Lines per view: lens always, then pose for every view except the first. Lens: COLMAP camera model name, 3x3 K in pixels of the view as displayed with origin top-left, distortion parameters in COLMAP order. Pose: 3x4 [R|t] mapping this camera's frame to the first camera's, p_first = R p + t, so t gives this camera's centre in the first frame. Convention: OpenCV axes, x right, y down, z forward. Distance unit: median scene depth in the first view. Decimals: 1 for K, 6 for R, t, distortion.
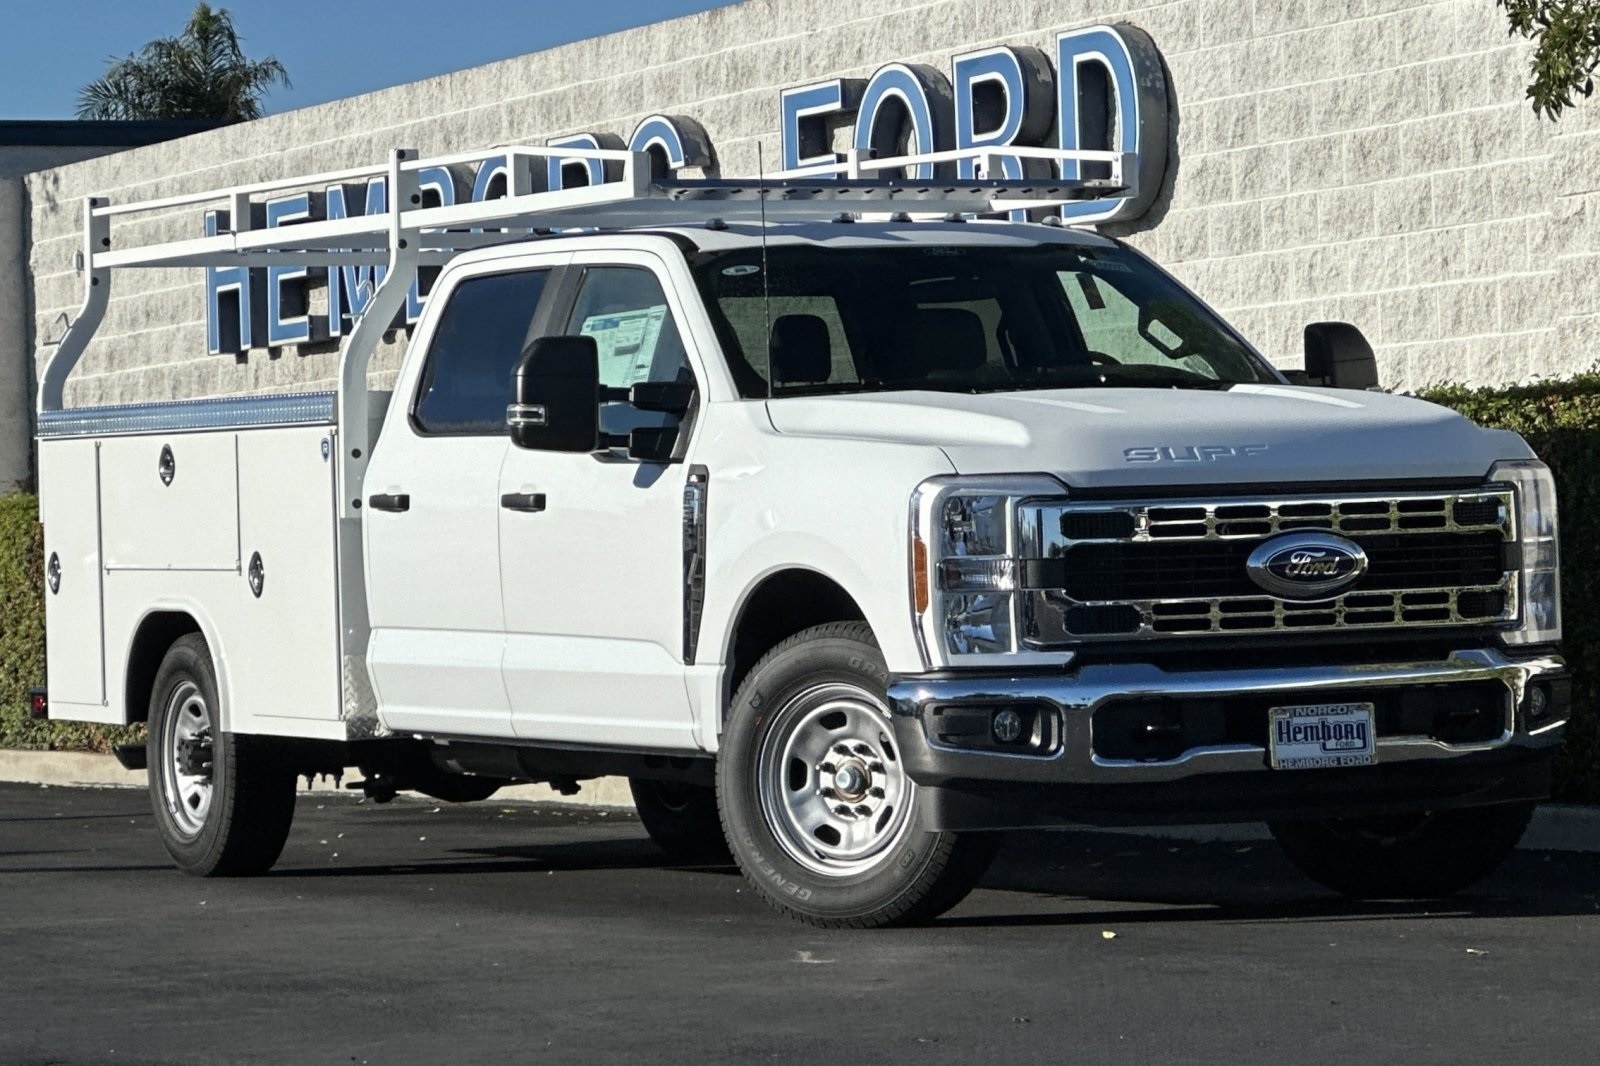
lens RADIAL K [[8083.0, 0, 800.0], [0, 8083.0, 533.0], [0, 0, 1]] dist [0.124276, 1.510055]
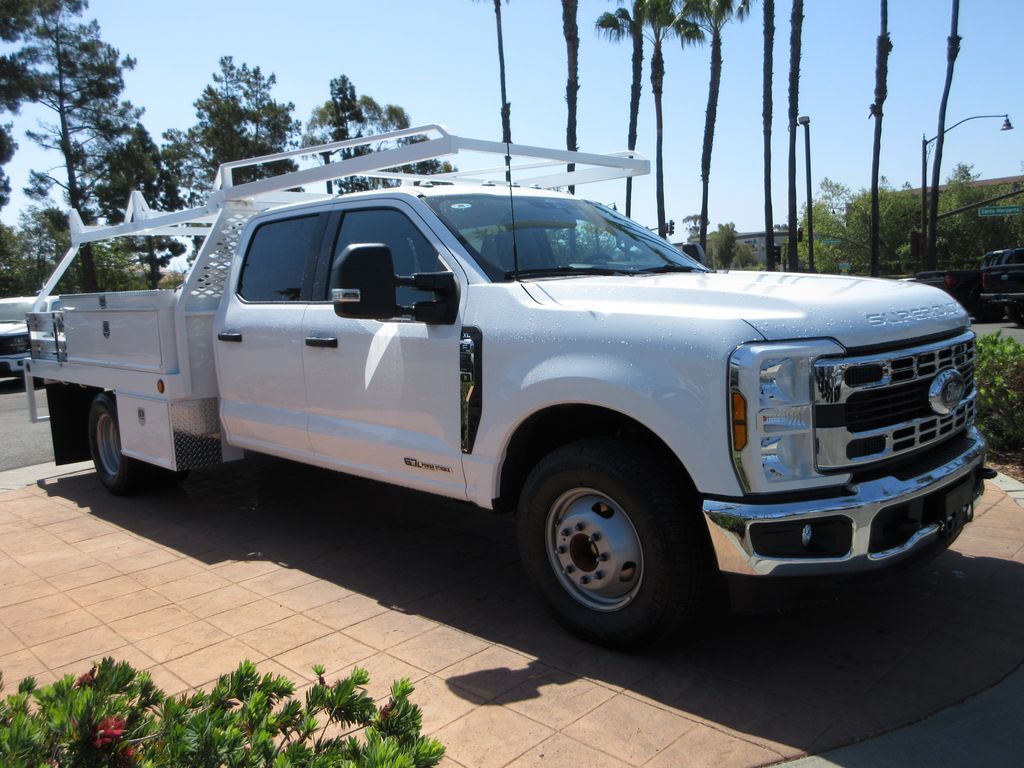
lens RADIAL K [[896.4, 0, 512.0], [0, 896.4, 384.0], [0, 0, 1]] dist [0.005235, 0.003285]
pose [[0.948883, -0.049135, 0.311779, -0.060721], [0.018909, 0.994884, 0.099241, -0.014755], [-0.315060, -0.088273, 0.944958, 0.863626]]
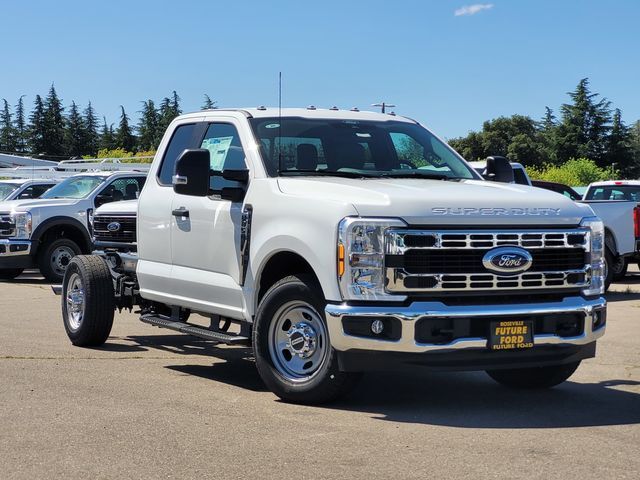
lens RADIAL K [[1544.8, 0, 320.0], [0, 1544.8, 240.0], [0, 0, 1]] dist [-0.005368, 0.051216]
pose [[0.998866, 0.042200, 0.022055, -0.000965], [-0.042847, 0.998638, 0.029775, -0.012737], [-0.020768, -0.030686, 0.999313, 0.553159]]
